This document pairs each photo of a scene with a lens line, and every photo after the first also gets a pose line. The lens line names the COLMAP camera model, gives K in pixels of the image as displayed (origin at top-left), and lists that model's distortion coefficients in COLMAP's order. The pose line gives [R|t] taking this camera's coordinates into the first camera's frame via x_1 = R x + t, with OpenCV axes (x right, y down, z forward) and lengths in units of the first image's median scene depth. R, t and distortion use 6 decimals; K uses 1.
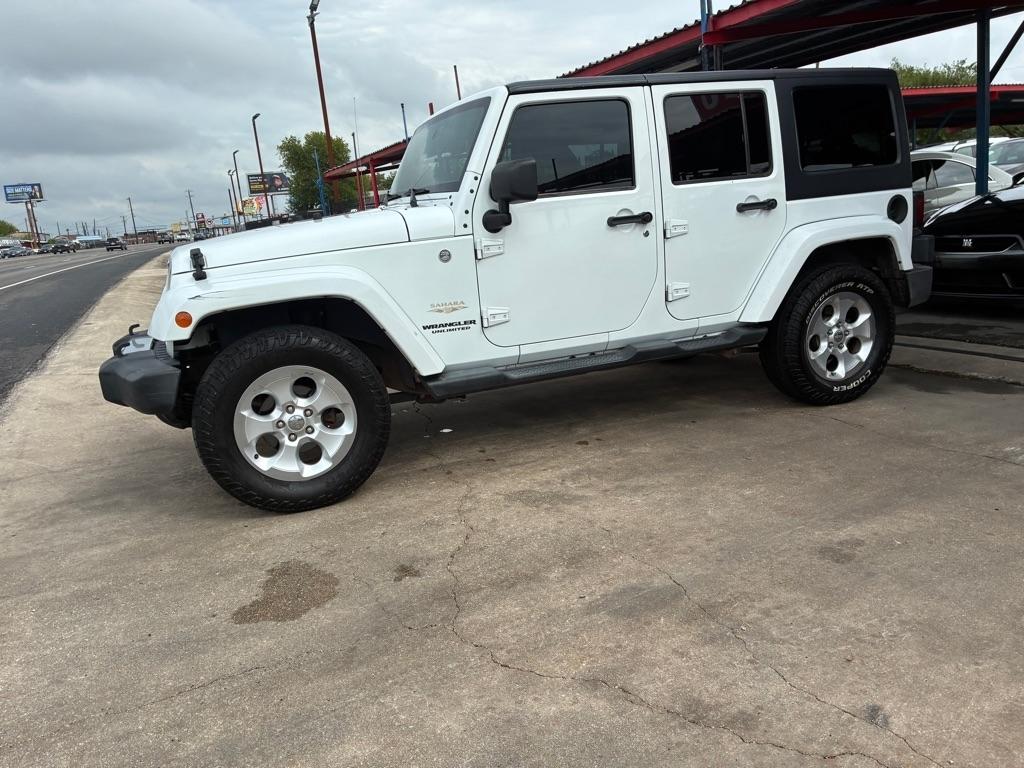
lens RADIAL K [[770.8, 0, 517.8], [0, 770.8, 393.4], [0, 0, 1]] dist [0.053502, -0.069474]
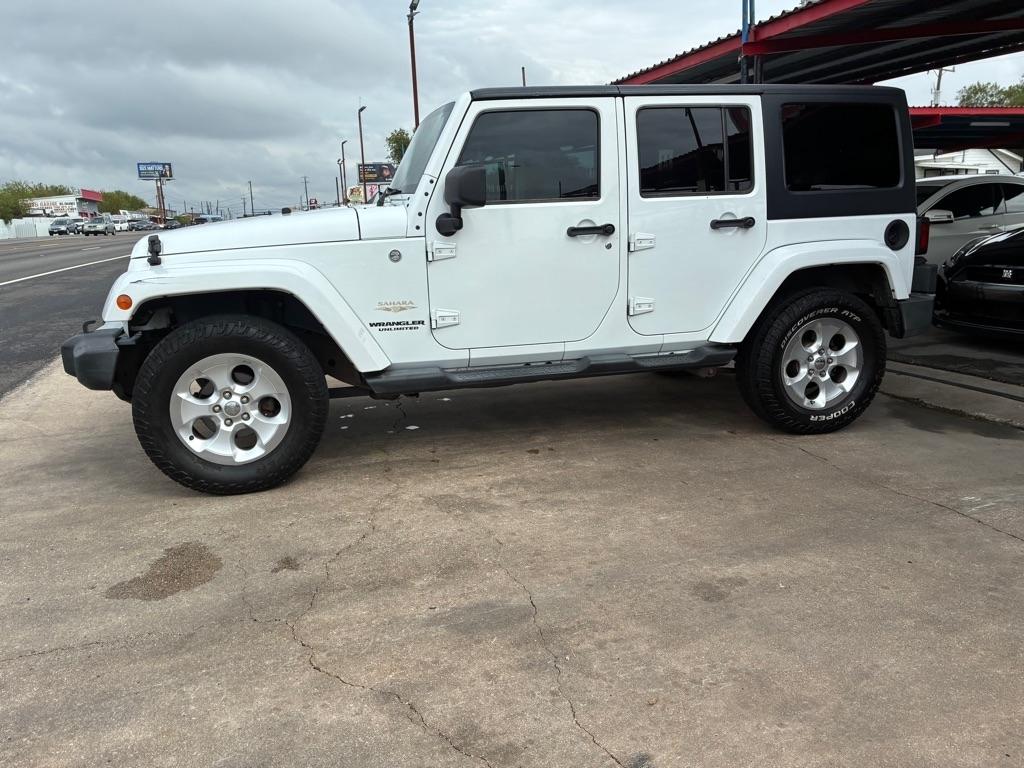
lens RADIAL K [[770.8, 0, 521.5], [0, 770.8, 378.9], [0, 0, 1]] dist [0.053502, -0.069474]
pose [[0.990861, 0.076481, -0.111106, 0.181304], [-0.078266, 0.996863, -0.011792, -0.017091], [0.109855, 0.020380, 0.993739, 0.012678]]
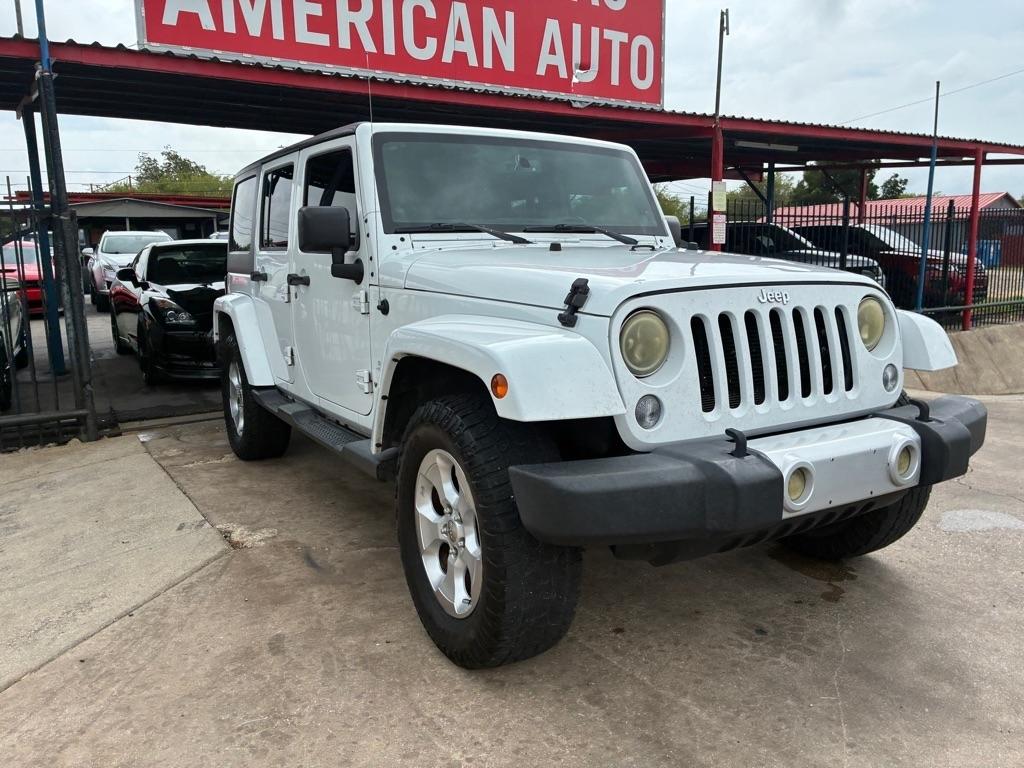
lens RADIAL K [[770.8, 0, 514.2], [0, 770.8, 387.8], [0, 0, 1]] dist [0.053502, -0.069474]
pose [[-0.137124, -0.080778, 0.987255, -1.033545], [0.254115, 0.960446, 0.113879, -0.222116], [-0.957404, 0.266492, -0.111173, 1.288892]]
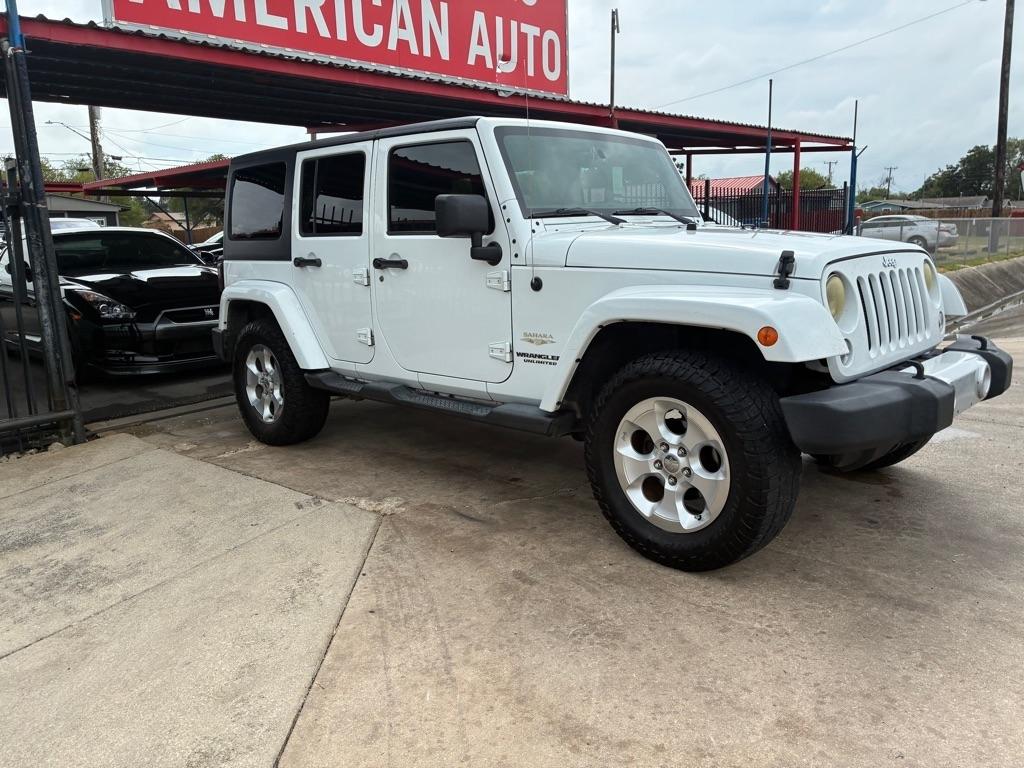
lens RADIAL K [[770.8, 0, 517.5], [0, 770.8, 384.6], [0, 0, 1]] dist [0.053502, -0.069474]
pose [[-0.387783, -0.081477, 0.918143, -1.050512], [0.277004, 0.939741, 0.200388, -0.318378], [-0.879143, 0.332037, -0.341846, 1.660620]]
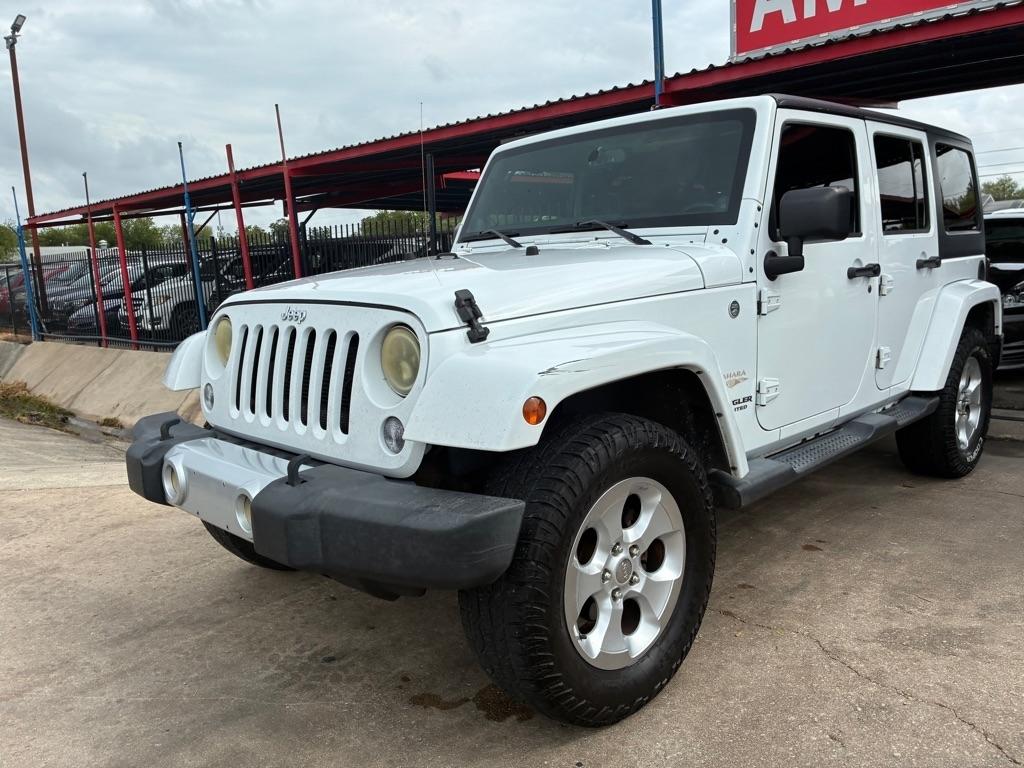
lens RADIAL K [[770.8, 0, 522.4], [0, 770.8, 381.9], [0, 0, 1]] dist [0.053502, -0.069474]
pose [[0.919533, -0.018977, 0.392555, -0.524536], [0.059616, 0.994010, -0.091593, -0.052267], [-0.388466, 0.107625, 0.915156, 0.392451]]
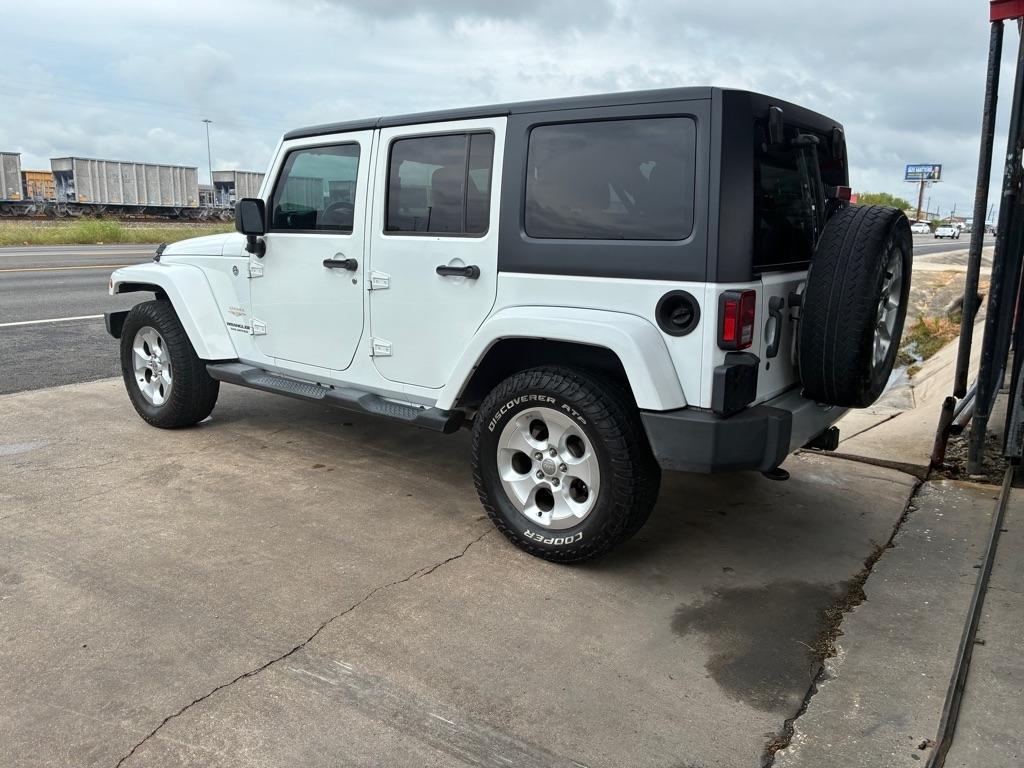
lens RADIAL K [[770.8, 0, 509.3], [0, 770.8, 385.4], [0, 0, 1]] dist [0.053502, -0.069474]
pose [[0.500087, 0.267375, -0.823665, 1.116580], [-0.256223, 0.954240, 0.154197, -0.286088], [0.827202, 0.133930, 0.545710, 0.660906]]
